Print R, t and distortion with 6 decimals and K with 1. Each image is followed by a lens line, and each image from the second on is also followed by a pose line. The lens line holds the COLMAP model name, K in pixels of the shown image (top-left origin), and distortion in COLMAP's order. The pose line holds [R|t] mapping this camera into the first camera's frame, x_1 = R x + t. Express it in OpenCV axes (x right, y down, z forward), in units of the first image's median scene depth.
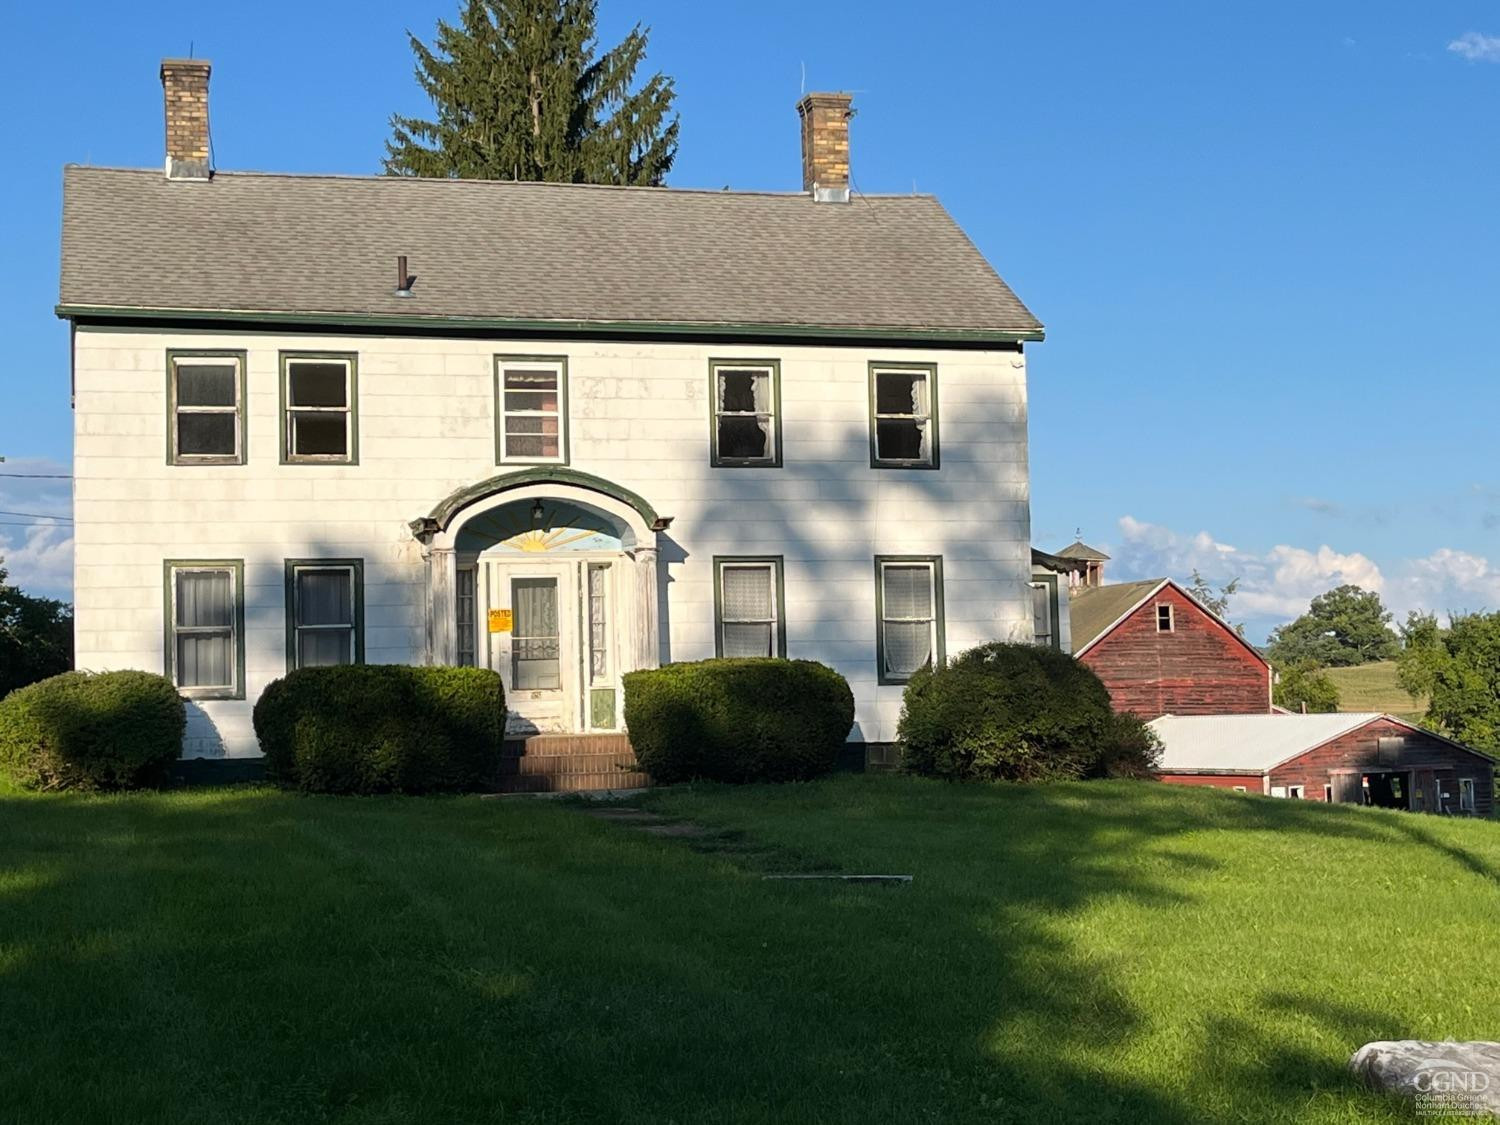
lens RADIAL K [[2581.7, 0, 750.7], [0, 2581.7, 554.7], [0, 0, 1]] dist [0.059624, 0.000000]
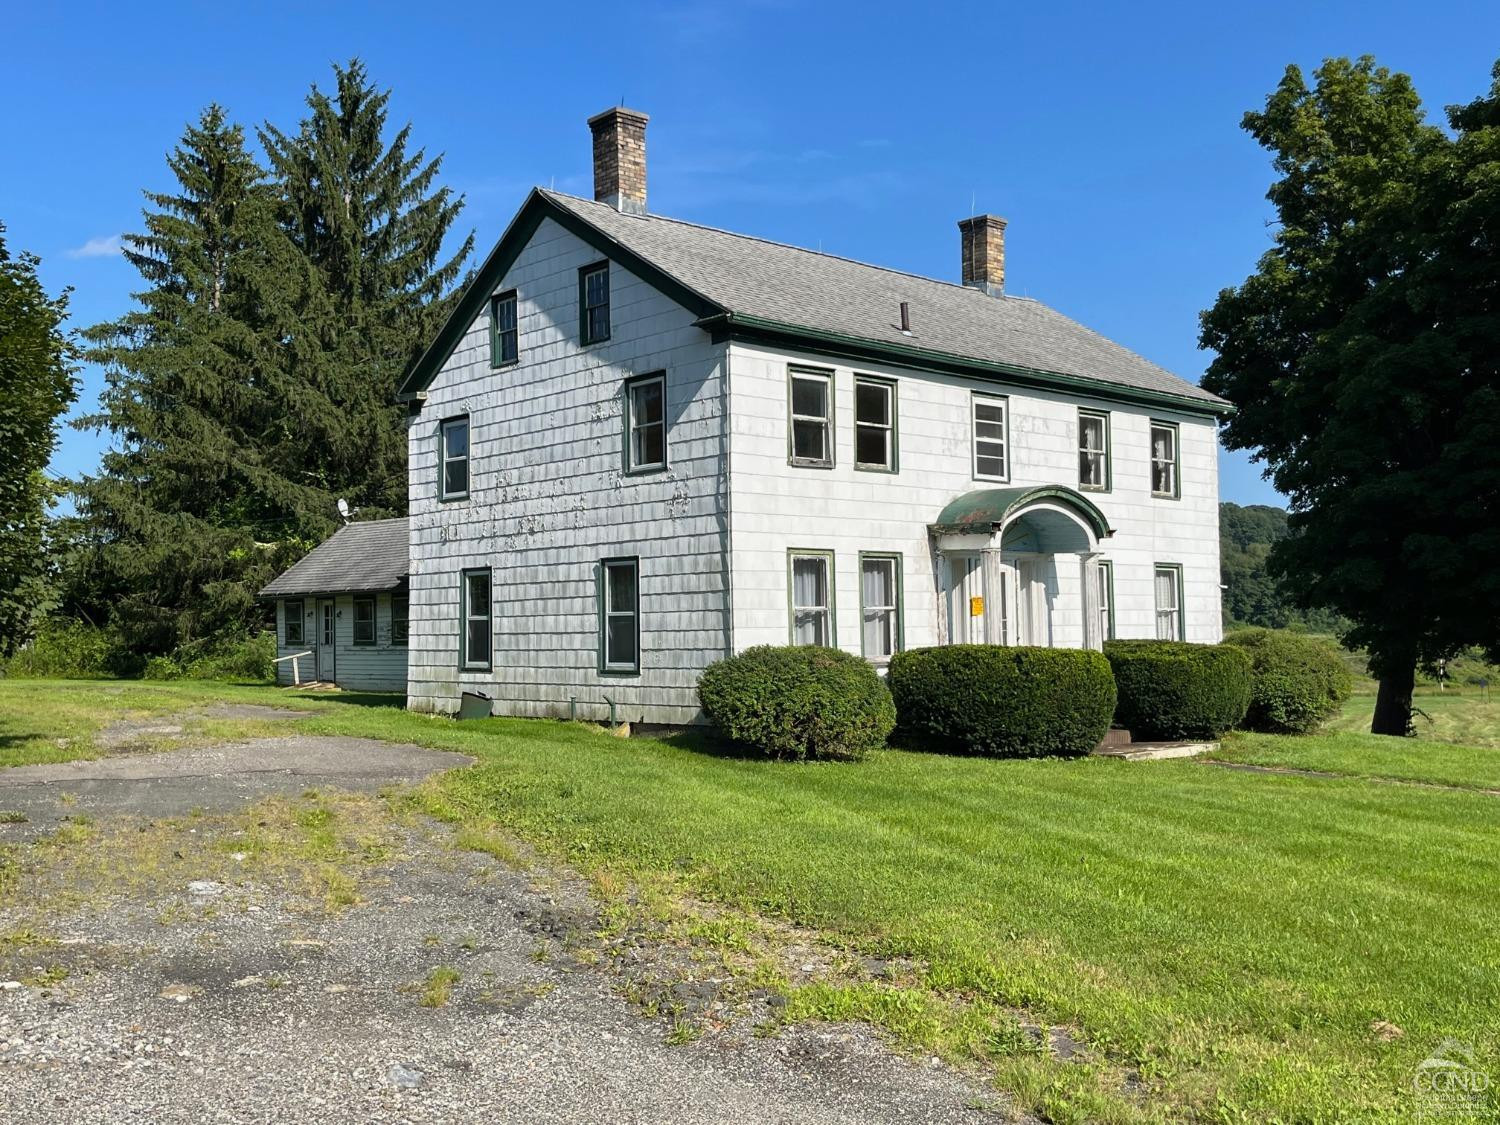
lens RADIAL K [[1523.8, 0, 728.4], [0, 1523.8, 591.6], [0, 0, 1]] dist [0.051441, 0.000000]
pose [[0.886469, 0.025318, 0.462094, -0.539091], [-0.040522, 0.998914, 0.023006, 0.006620], [-0.461010, -0.039120, 0.886532, 0.401937]]
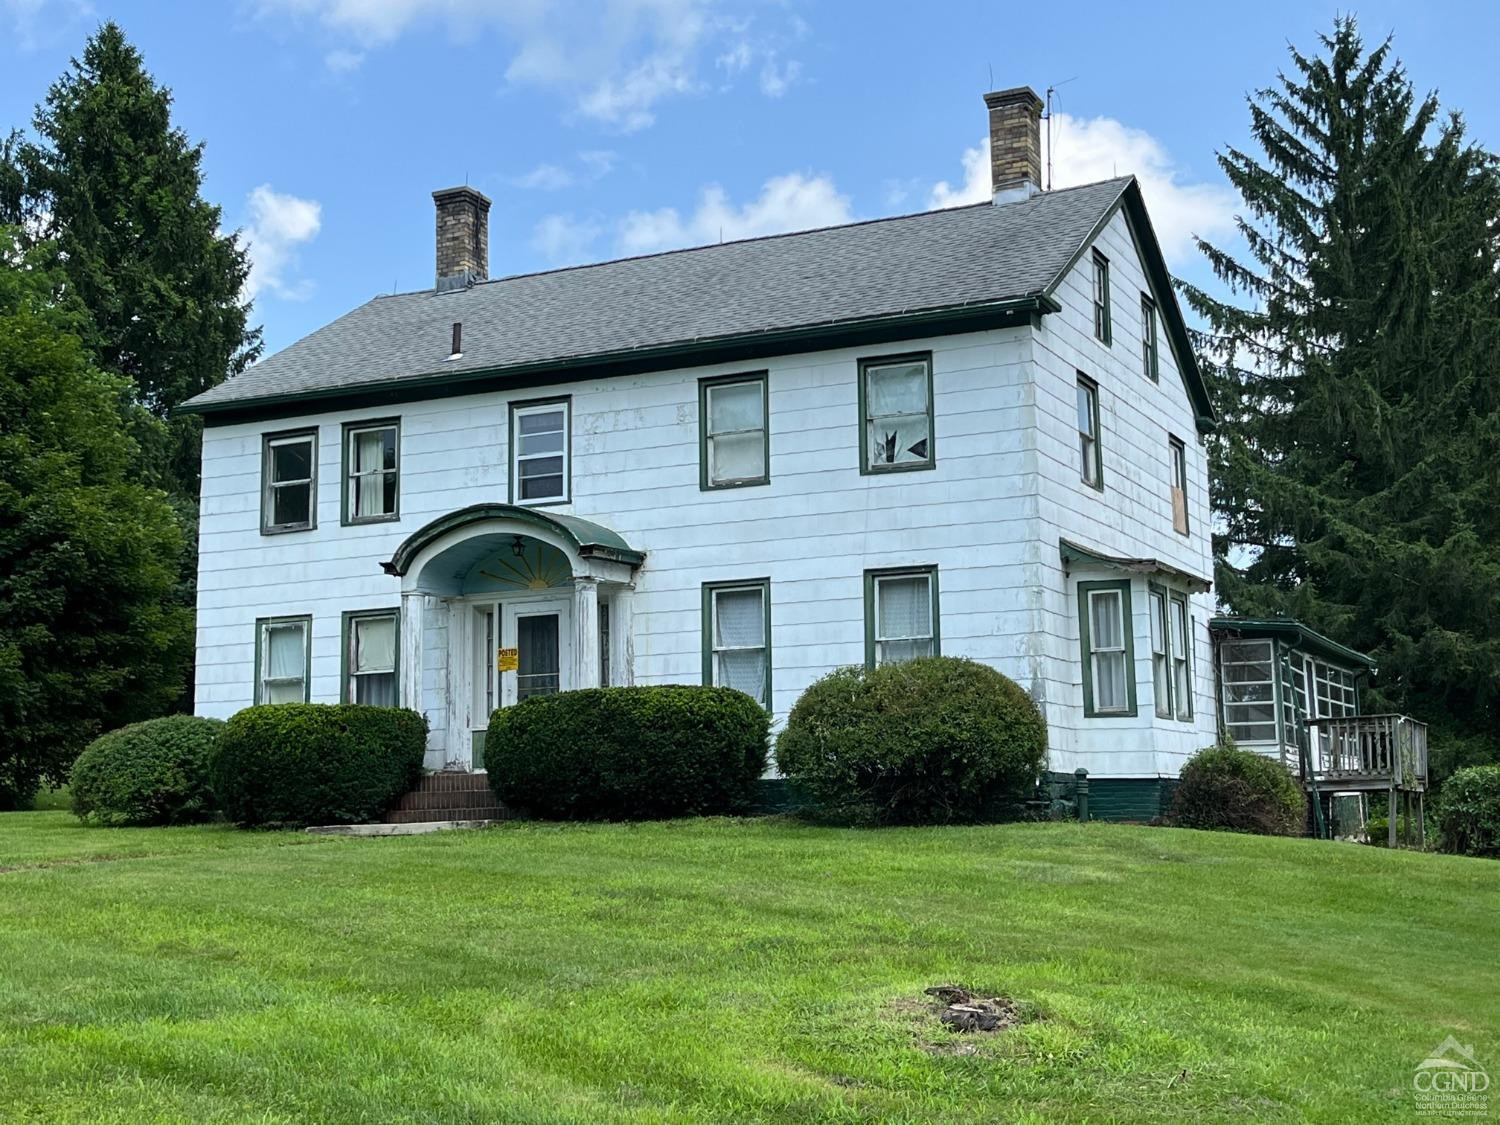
lens RADIAL K [[1953.5, 0, 744.7], [0, 1953.5, 568.2], [0, 0, 1]] dist [0.082274, 0.000000]
pose [[0.764852, -0.076364, -0.639664, 0.470075], [0.043944, 0.996821, -0.066458, 0.044794], [0.642706, 0.022721, 0.765776, 0.462645]]
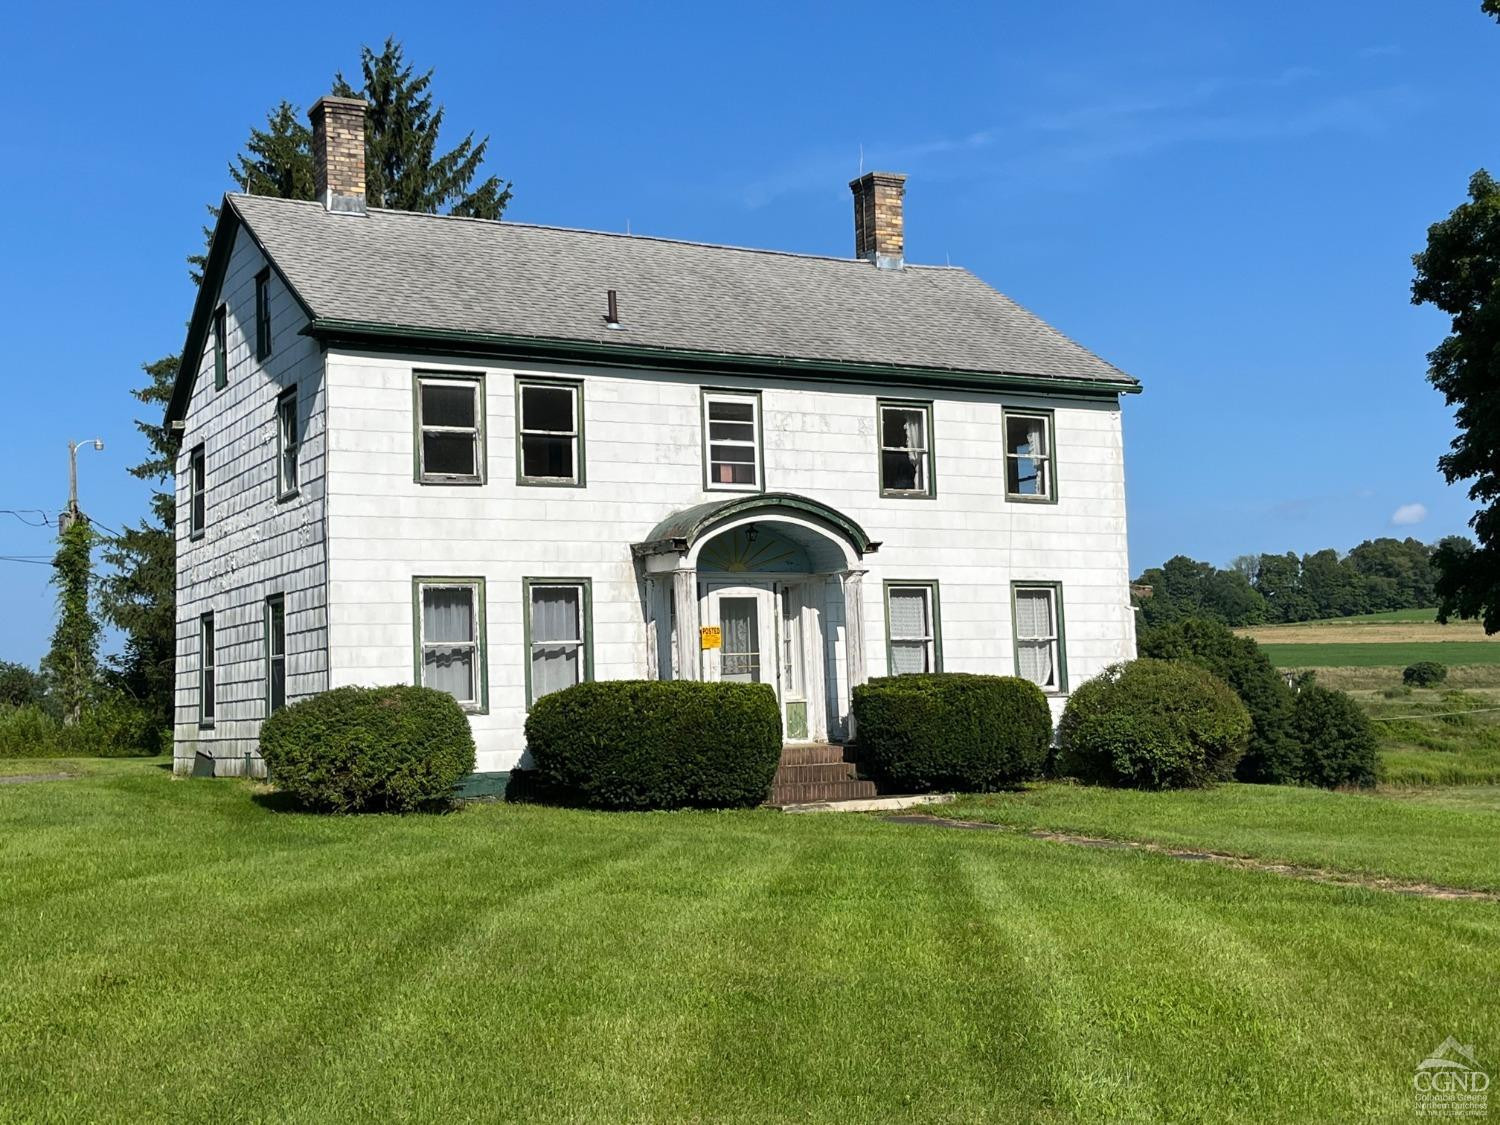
lens RADIAL K [[1953.5, 0, 742.0], [0, 1953.5, 553.9], [0, 0, 1]] dist [0.082274, 0.000000]
pose [[0.970049, 0.013529, 0.242531, -0.277161], [-0.008408, 0.999720, -0.022137, 0.008779], [-0.242763, 0.019435, 0.969891, 0.218931]]
